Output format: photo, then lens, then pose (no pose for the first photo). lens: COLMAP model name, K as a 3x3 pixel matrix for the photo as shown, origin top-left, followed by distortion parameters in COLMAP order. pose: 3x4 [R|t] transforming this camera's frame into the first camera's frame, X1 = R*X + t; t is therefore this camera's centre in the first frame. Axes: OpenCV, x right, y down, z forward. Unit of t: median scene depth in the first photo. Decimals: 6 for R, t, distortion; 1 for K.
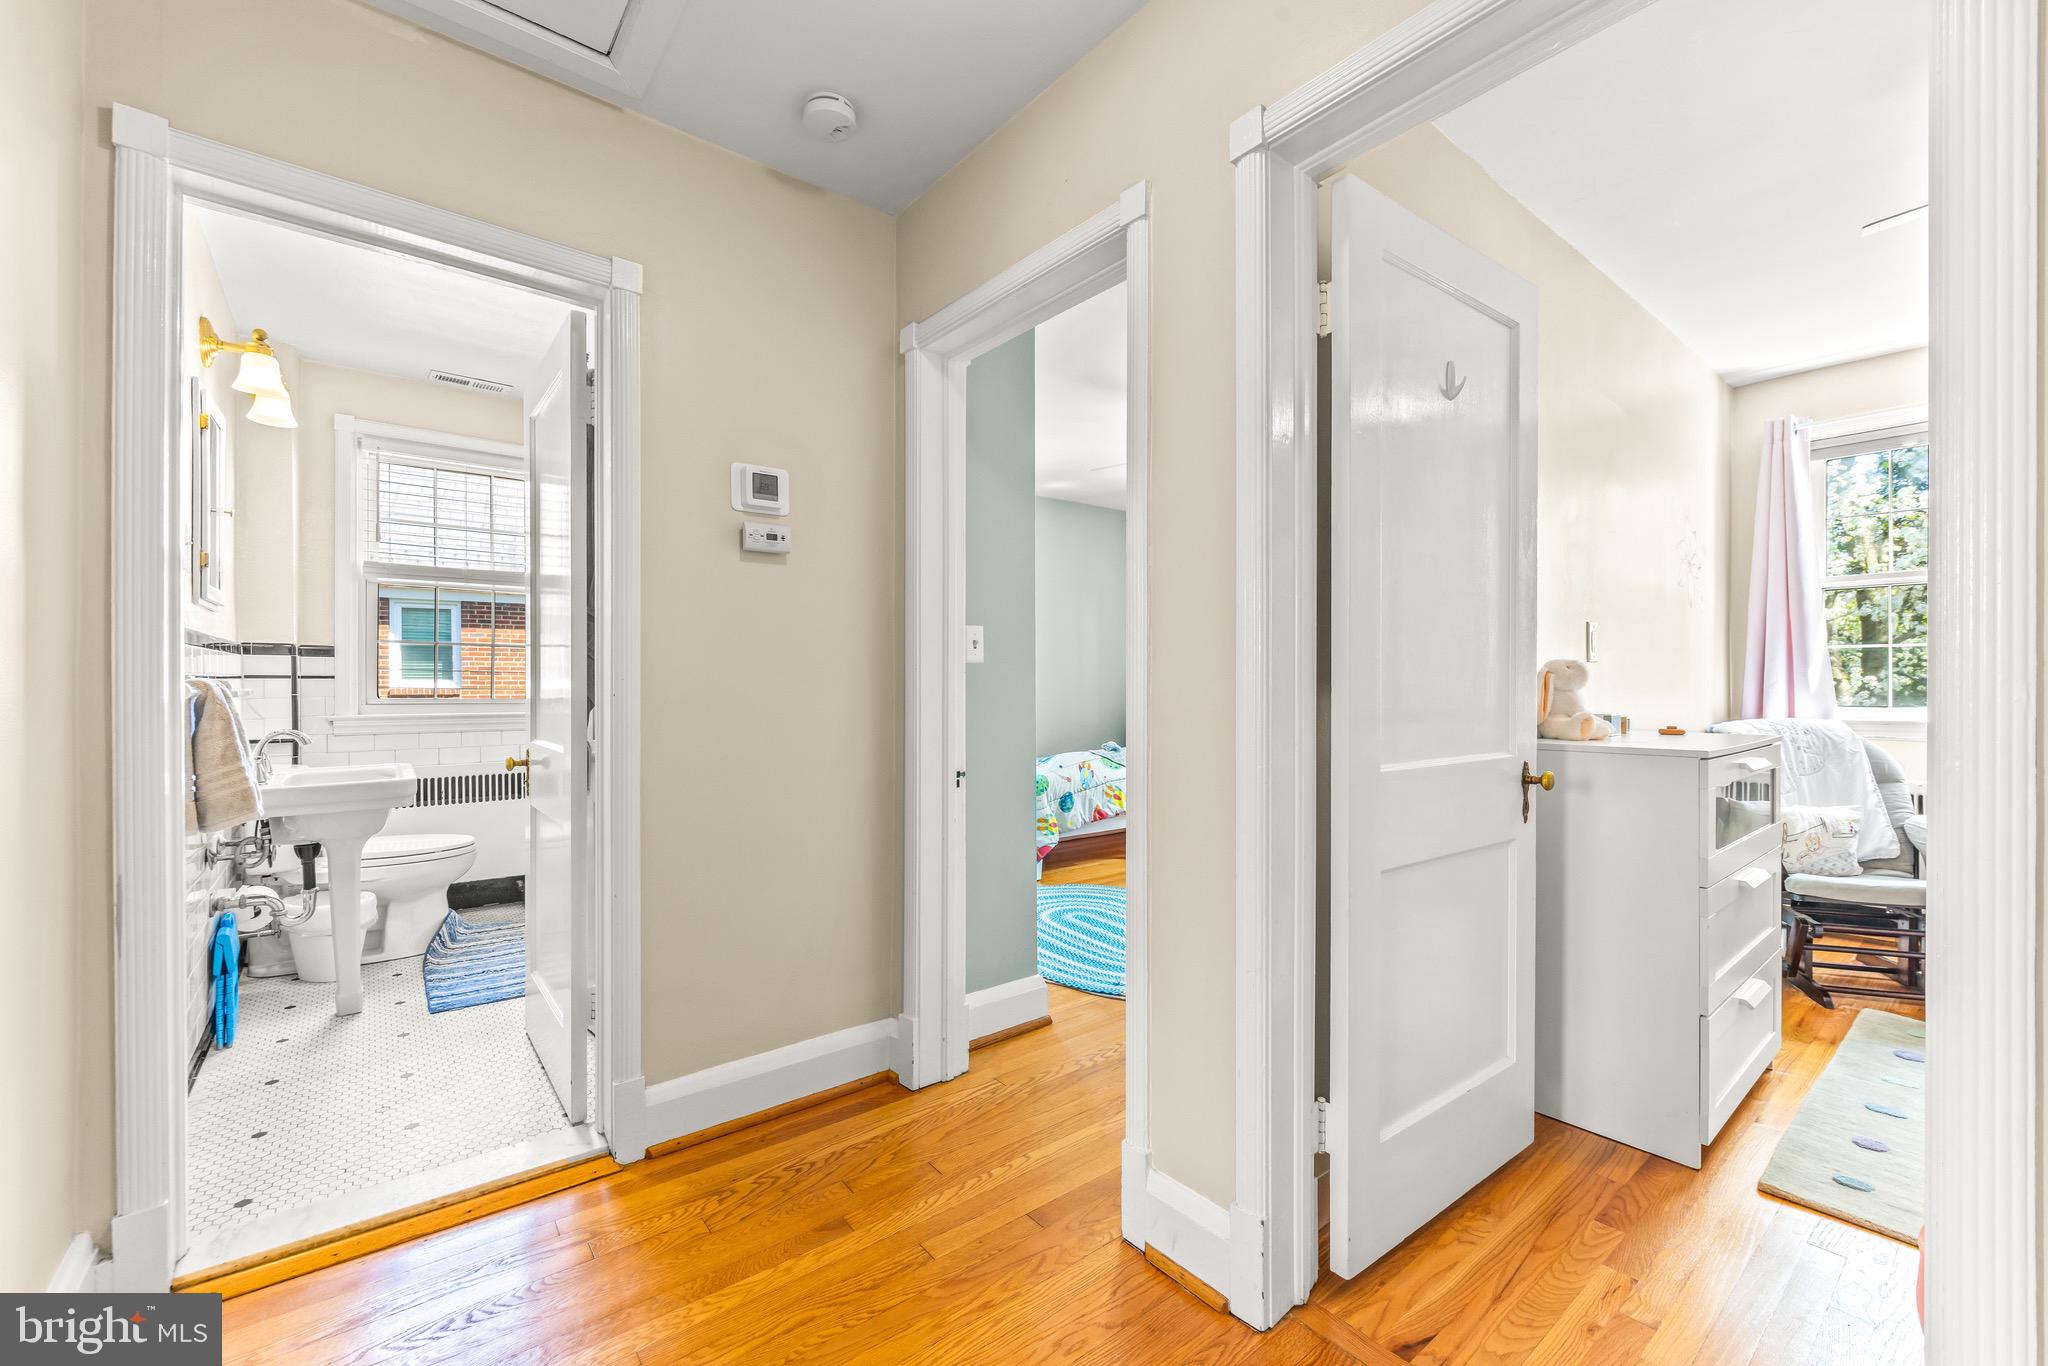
lens RADIAL K [[862.2, 0, 1024.0], [0, 862.2, 683.0], [0, 0, 1]] dist [-0.000060, -0.000051]
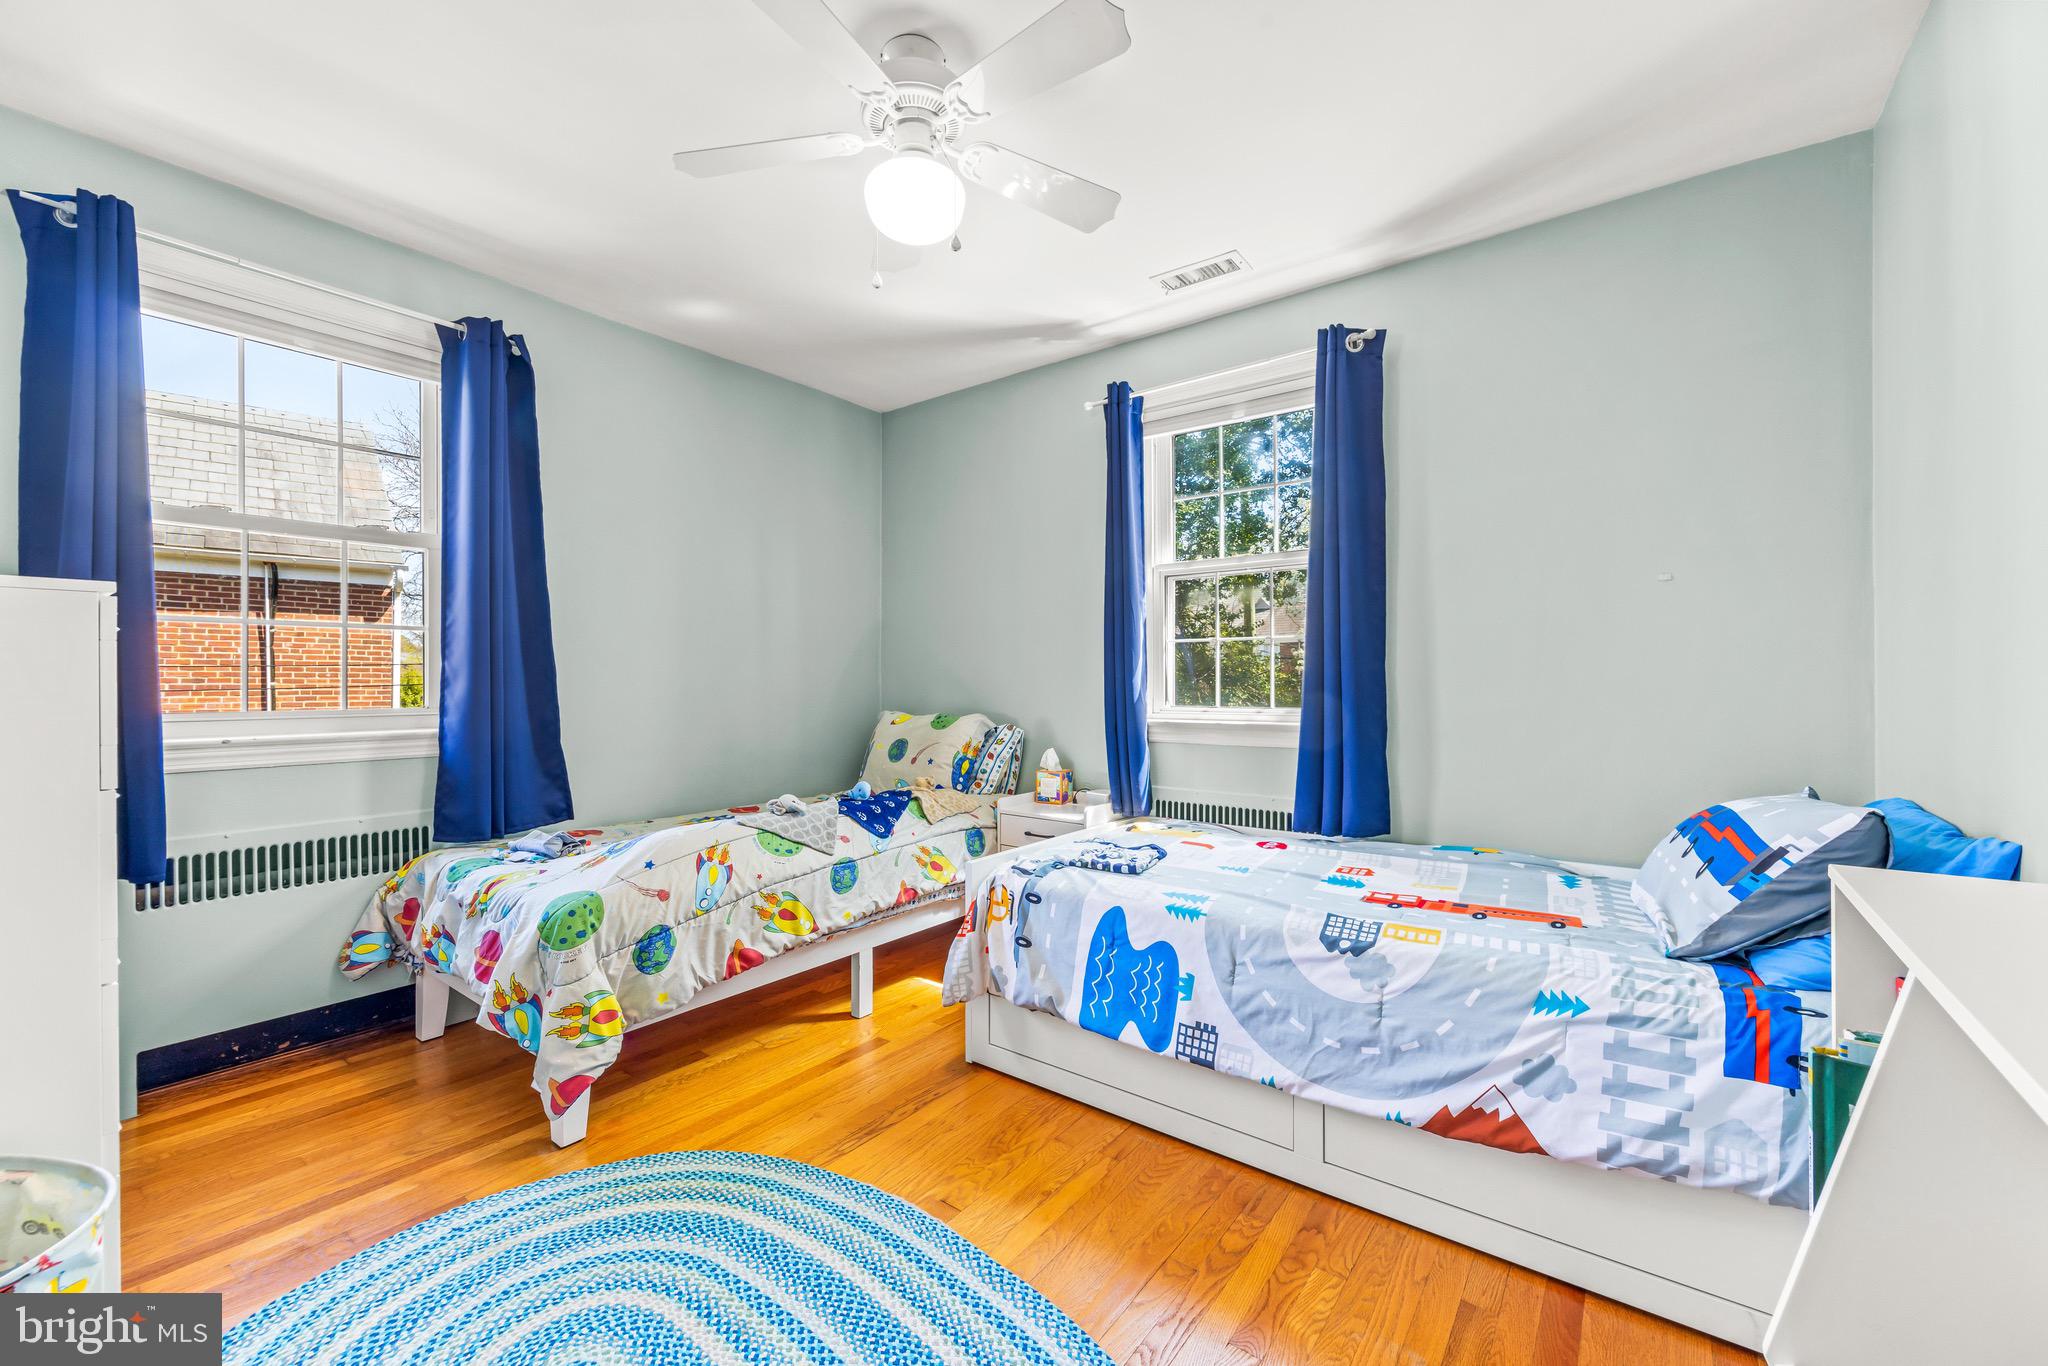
lens RADIAL K [[824.4, 0, 1029.1], [0, 824.4, 698.2], [0, 0, 1]] dist [-0.008486, -0.000007]
pose [[0.968952, -0.011461, 0.246985, 0.131292], [0.007277, 0.999814, 0.017844, 0.002744], [-0.247143, -0.015492, 0.968855, 0.534932]]
